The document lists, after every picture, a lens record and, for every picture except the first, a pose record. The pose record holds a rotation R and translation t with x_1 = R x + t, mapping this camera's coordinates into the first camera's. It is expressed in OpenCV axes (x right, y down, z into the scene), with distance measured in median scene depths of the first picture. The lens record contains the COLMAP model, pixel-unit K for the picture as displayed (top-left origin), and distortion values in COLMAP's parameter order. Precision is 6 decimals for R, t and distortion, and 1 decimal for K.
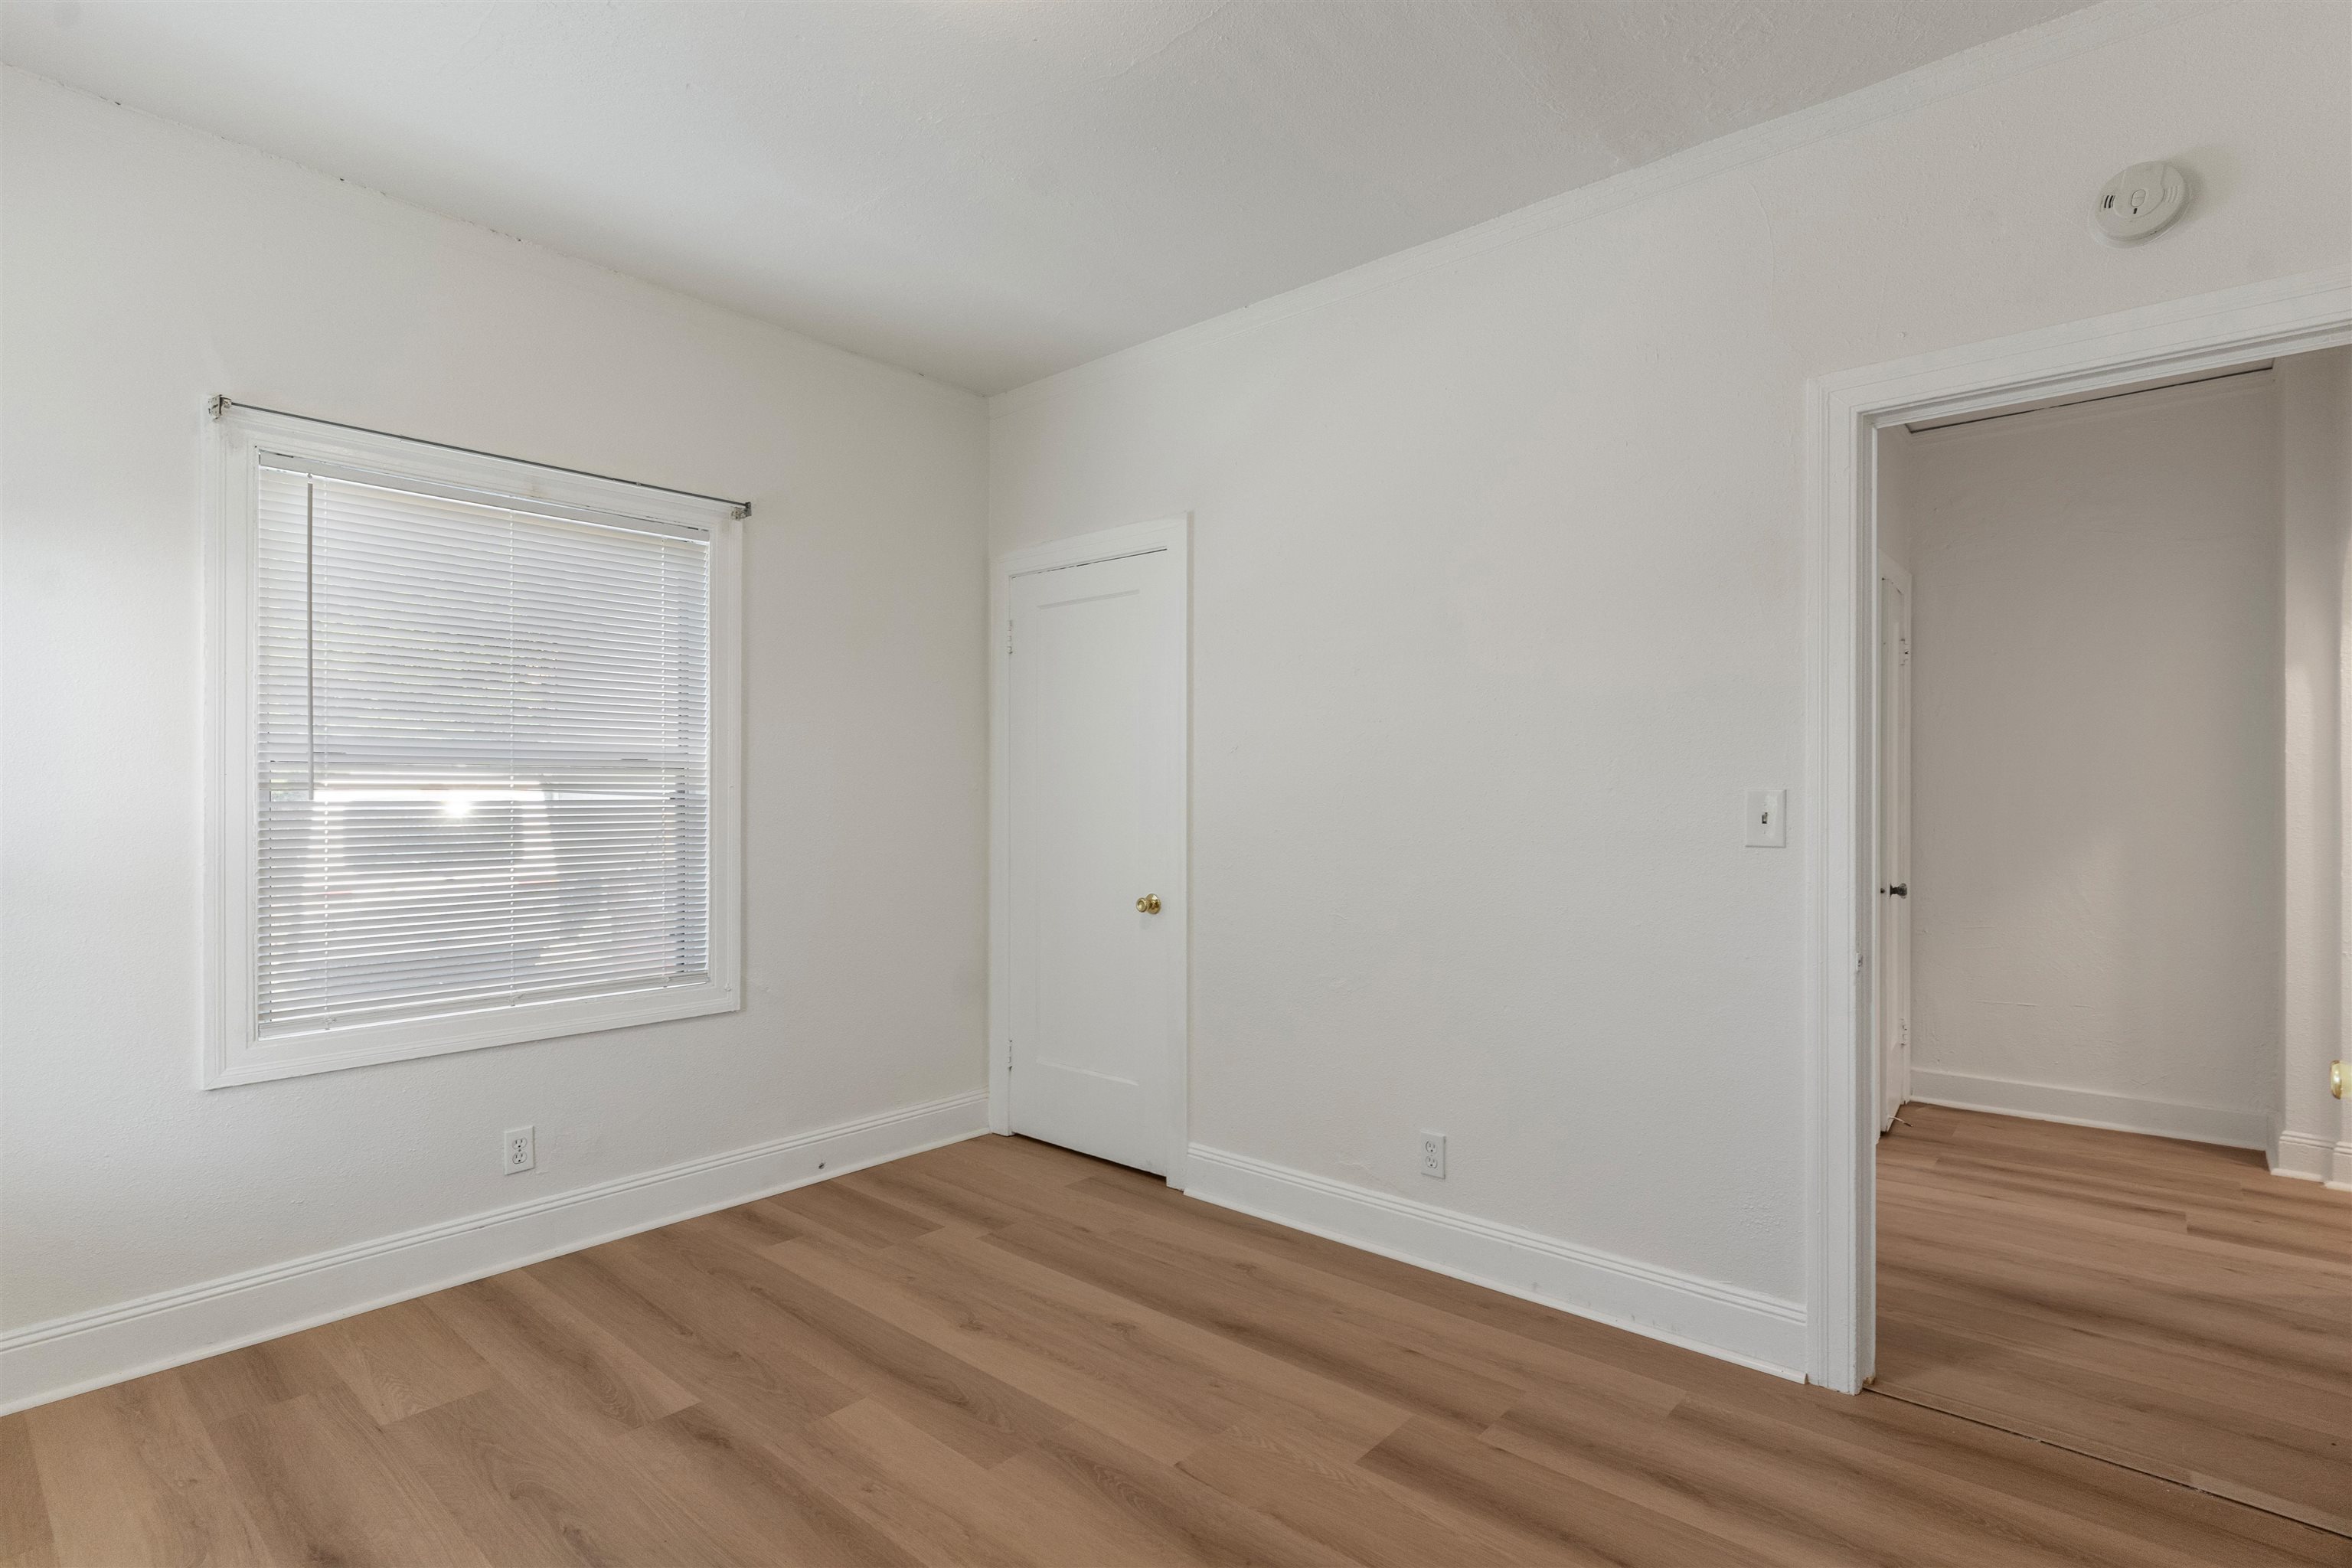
lens RADIAL K [[1144.9, 0, 1190.4], [0, 1144.9, 790.0], [0, 0, 1]] dist [-0.000668, 0.003033]
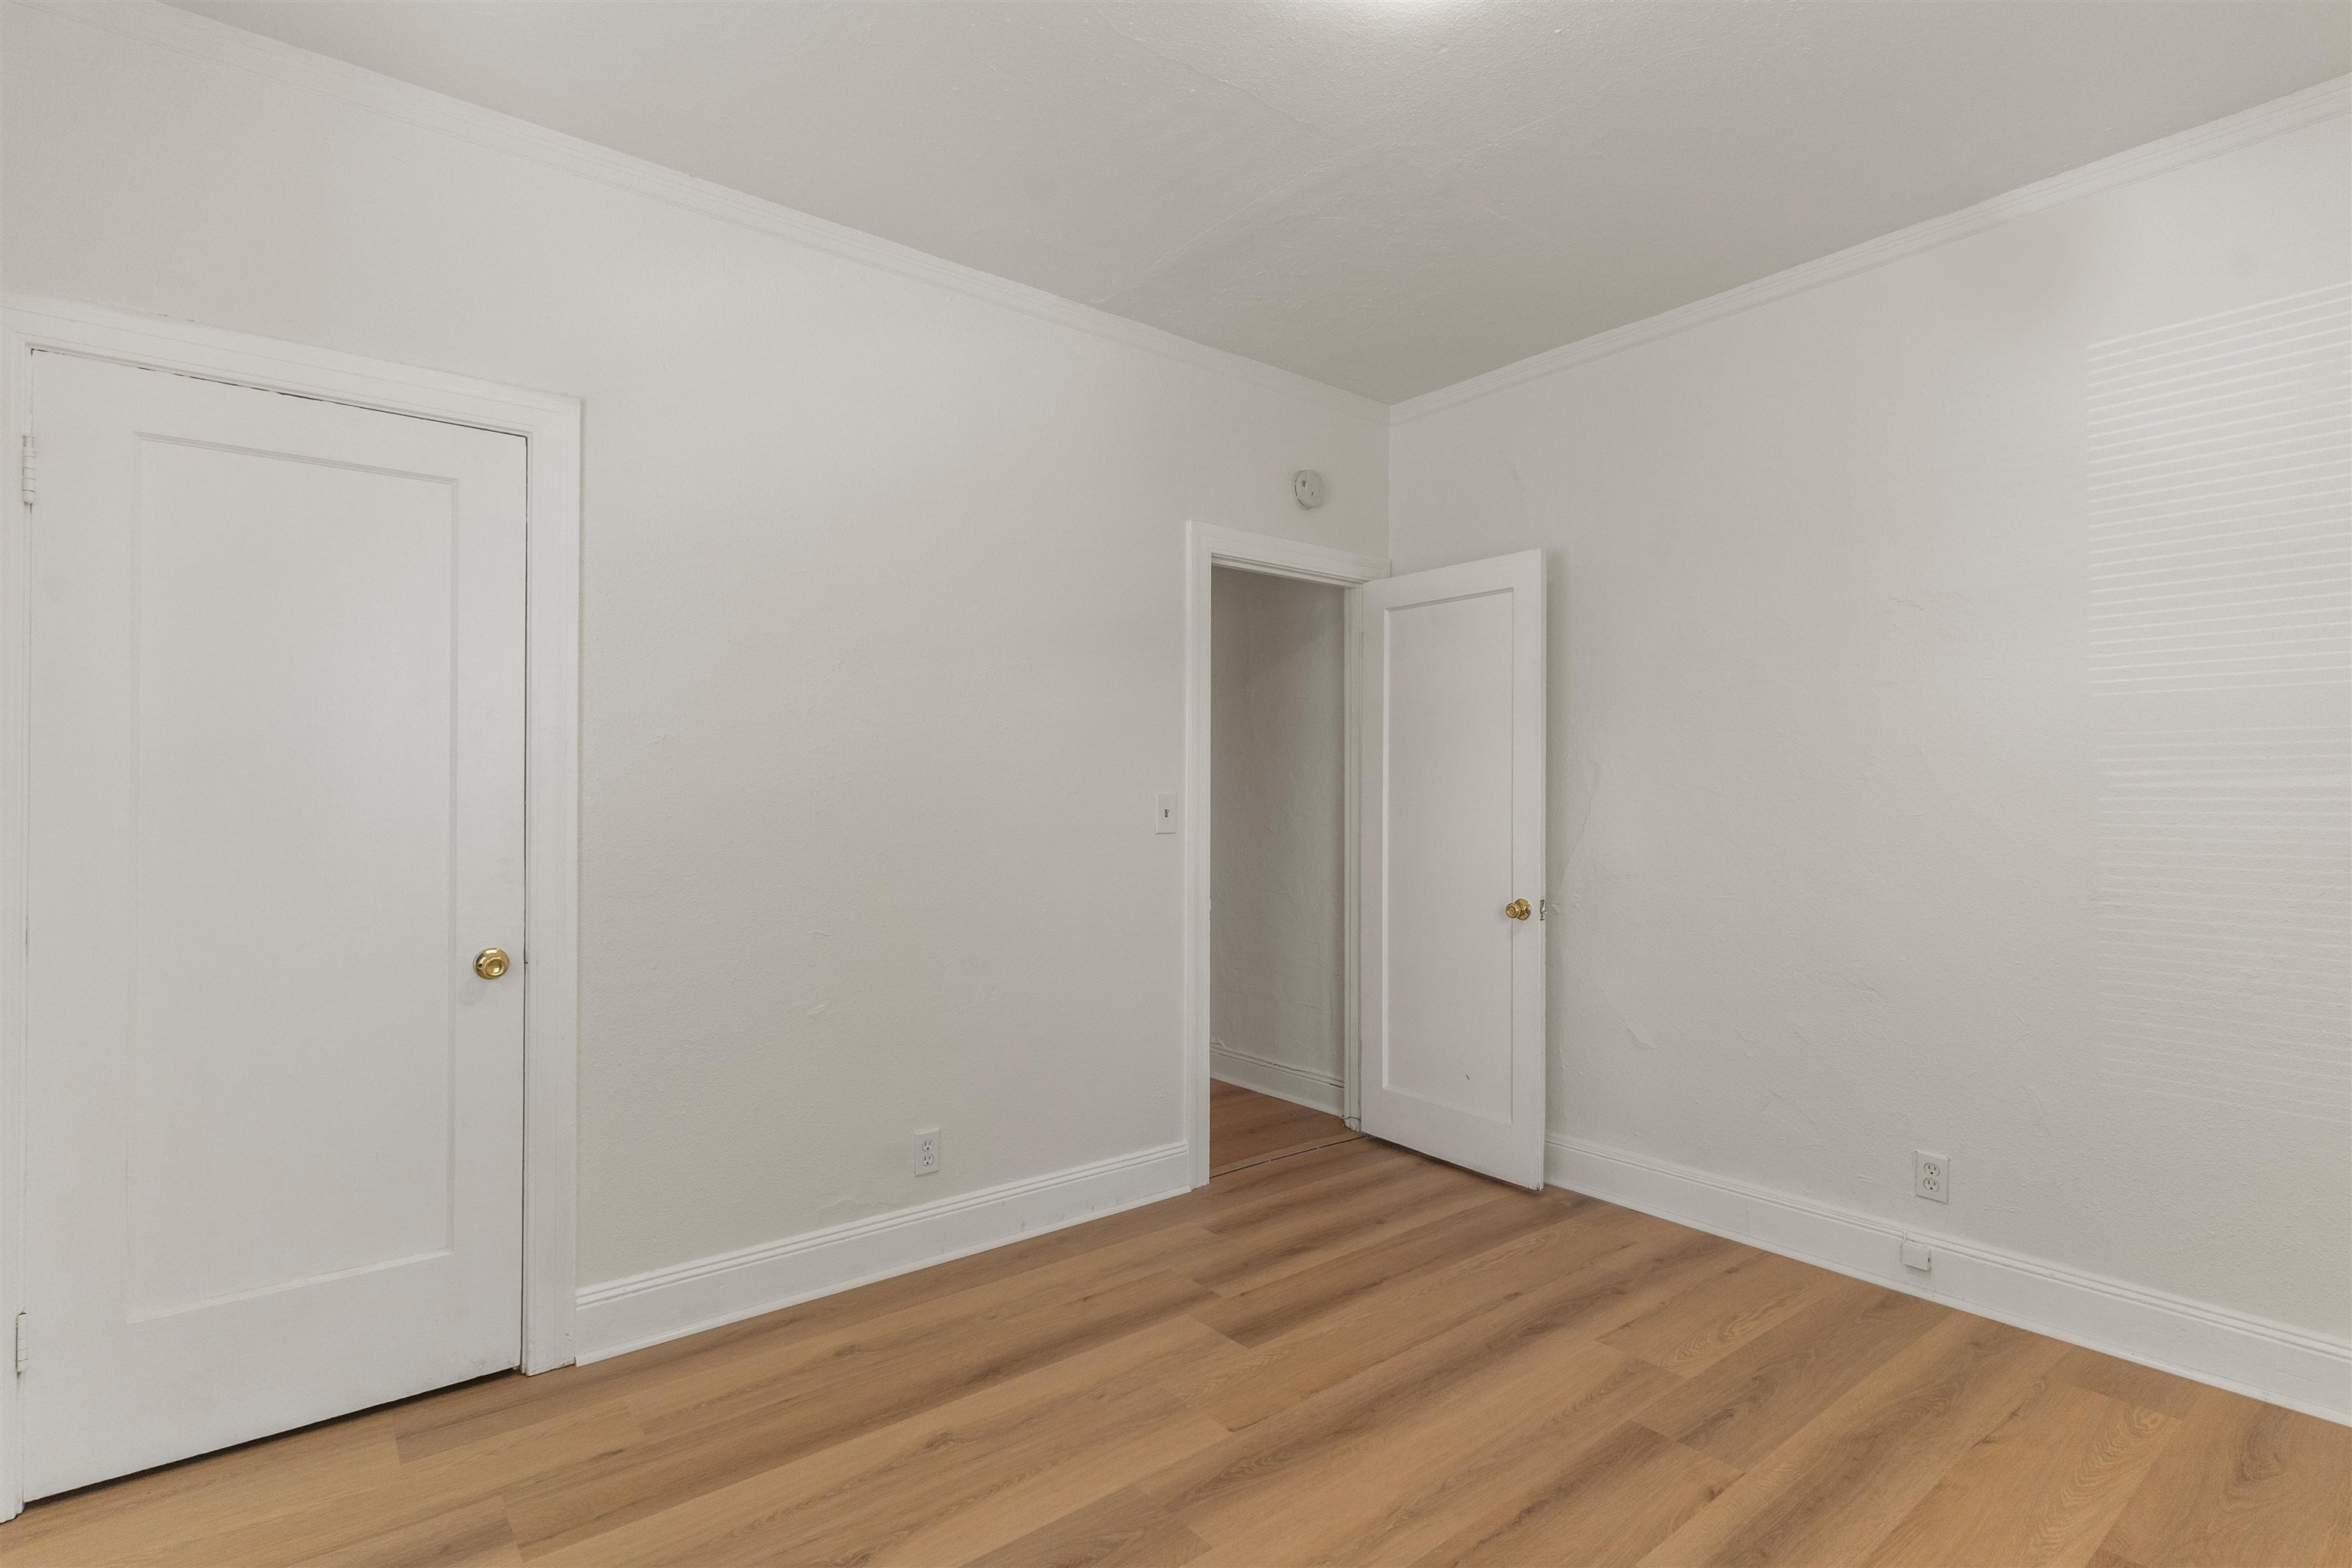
lens RADIAL K [[1144.9, 0, 1174.6], [0, 1144.9, 785.9], [0, 0, 1]] dist [-0.000668, 0.003033]
pose [[0.171370, 0.006075, 0.985188, -0.844298], [-0.005859, 0.999970, -0.005148, -0.002173], [-0.985189, -0.004890, 0.171400, 0.688088]]
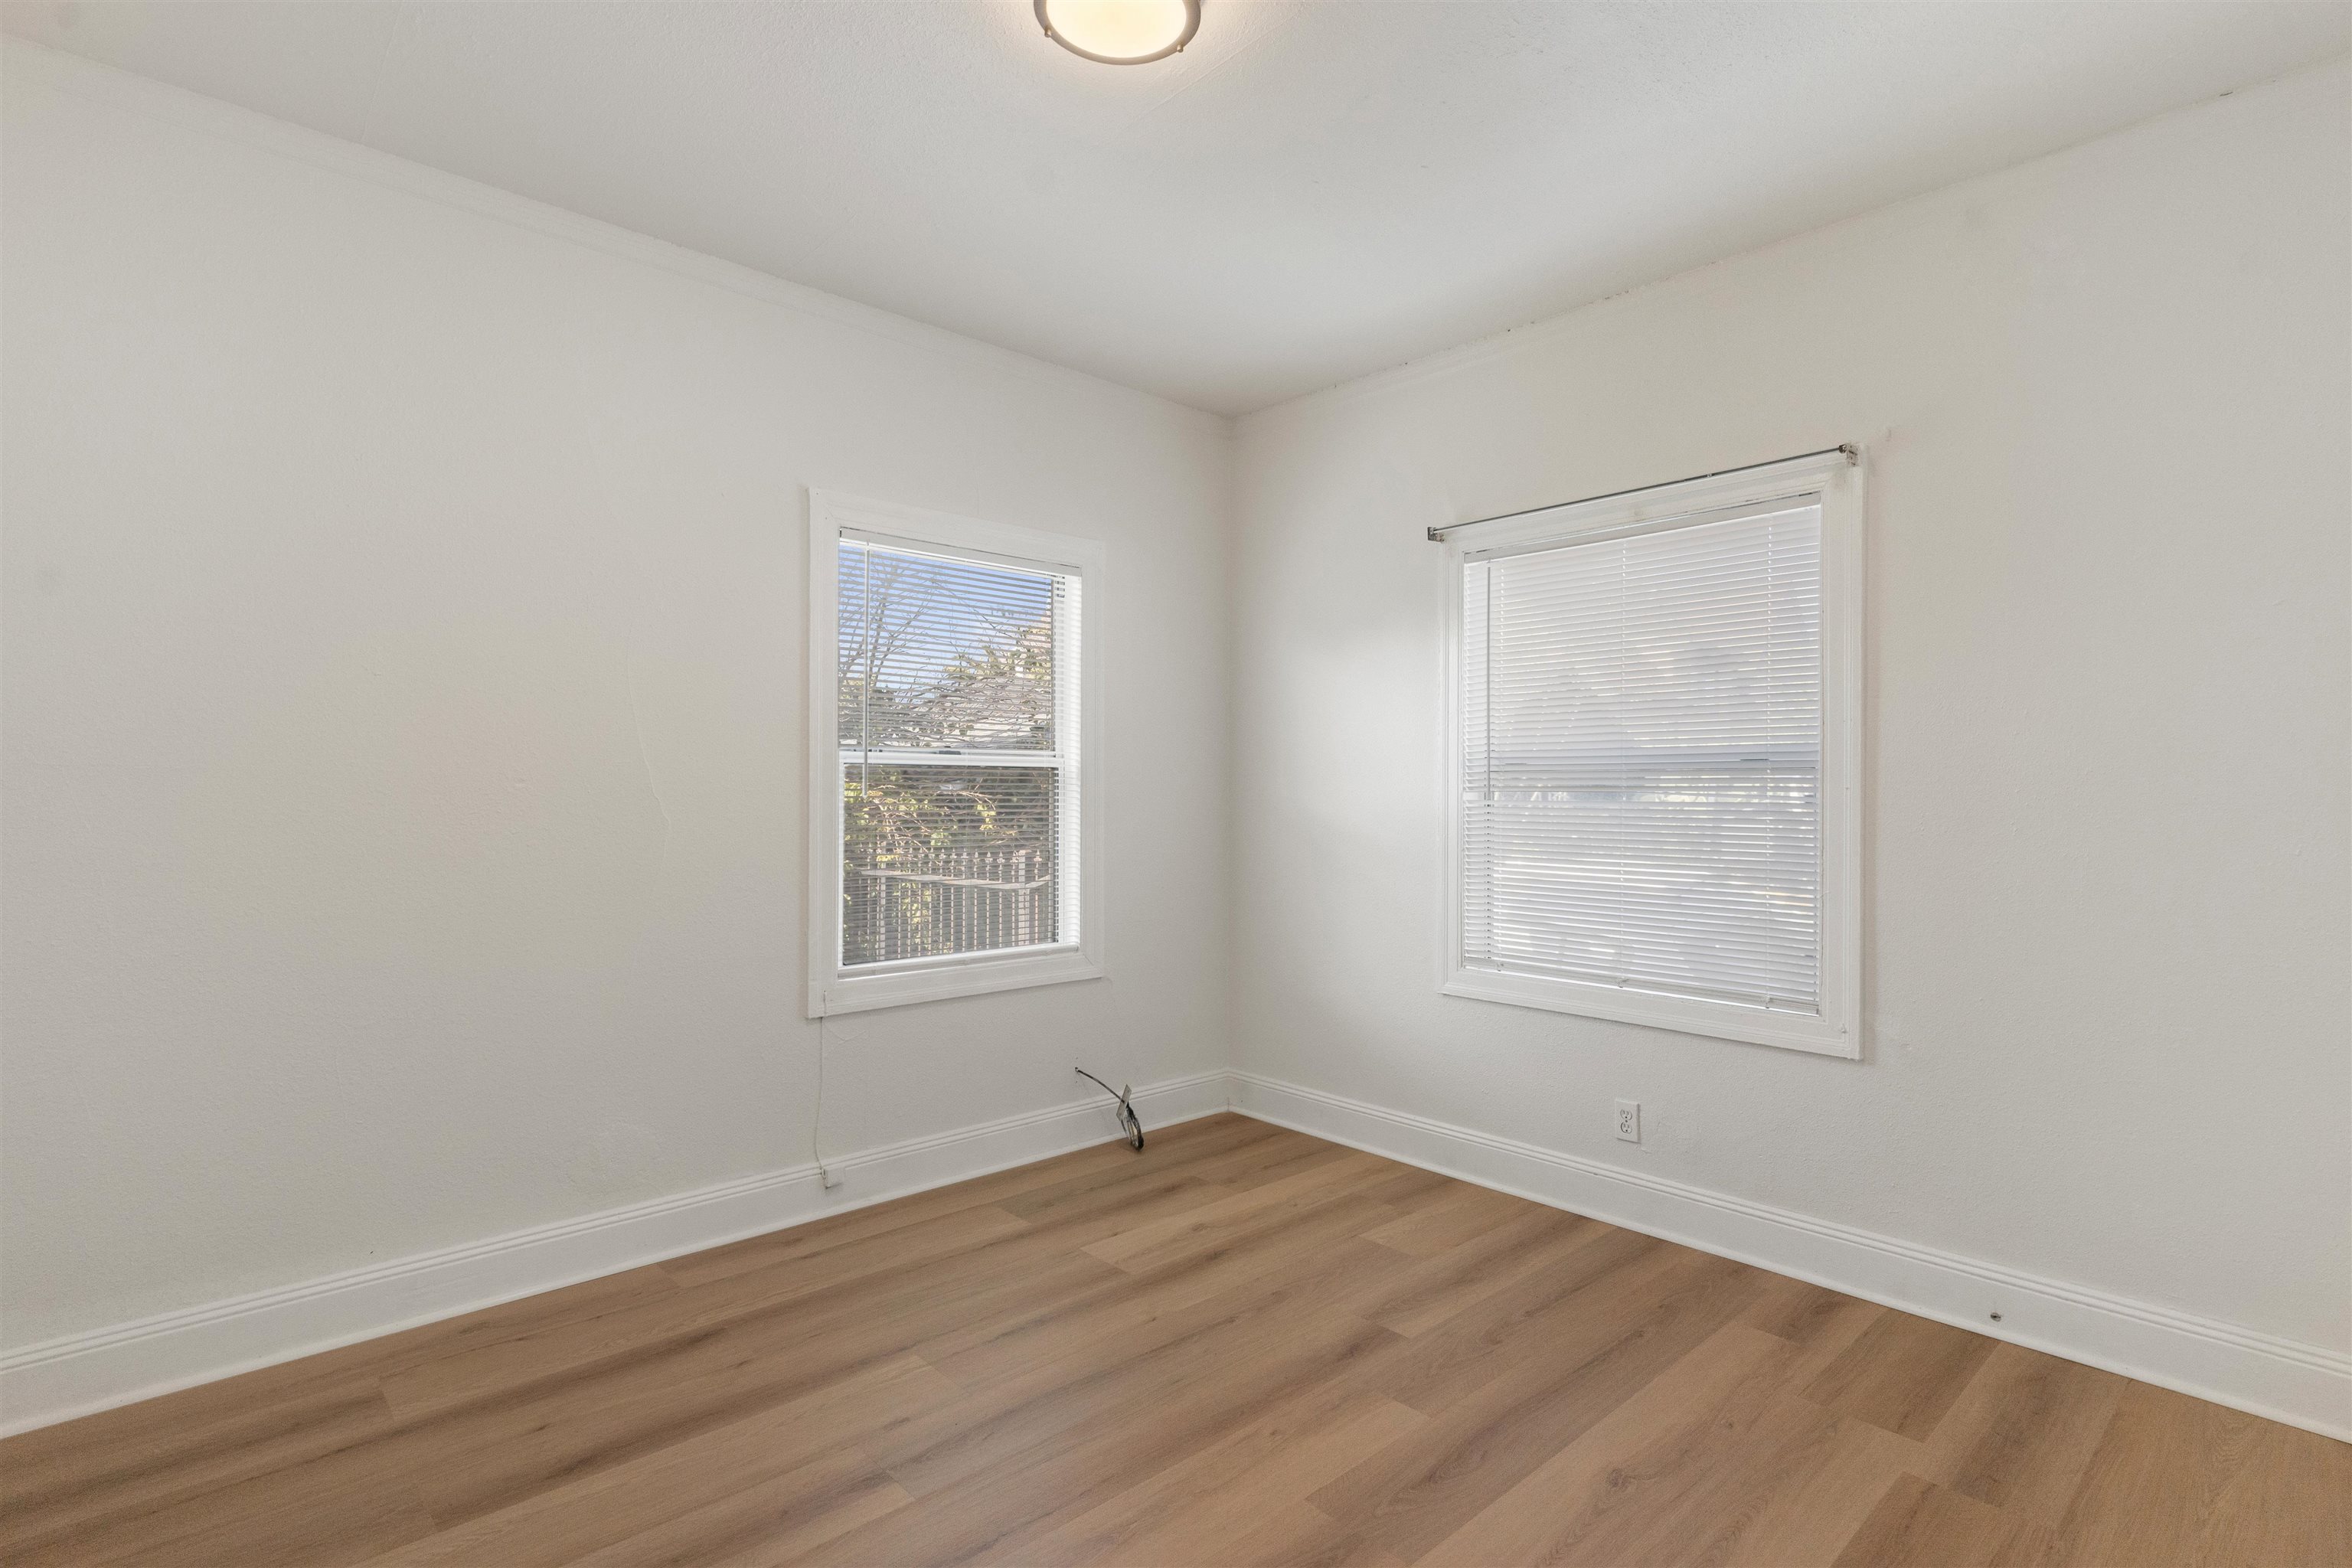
lens RADIAL K [[1144.9, 0, 1193.7], [0, 1144.9, 787.8], [0, 0, 1]] dist [-0.000668, 0.003033]
pose [[-0.113916, -0.008305, -0.993456, 0.623567], [-0.005715, 0.999954, -0.007704, 0.007815], [0.993474, 0.004800, -0.113958, 0.806497]]
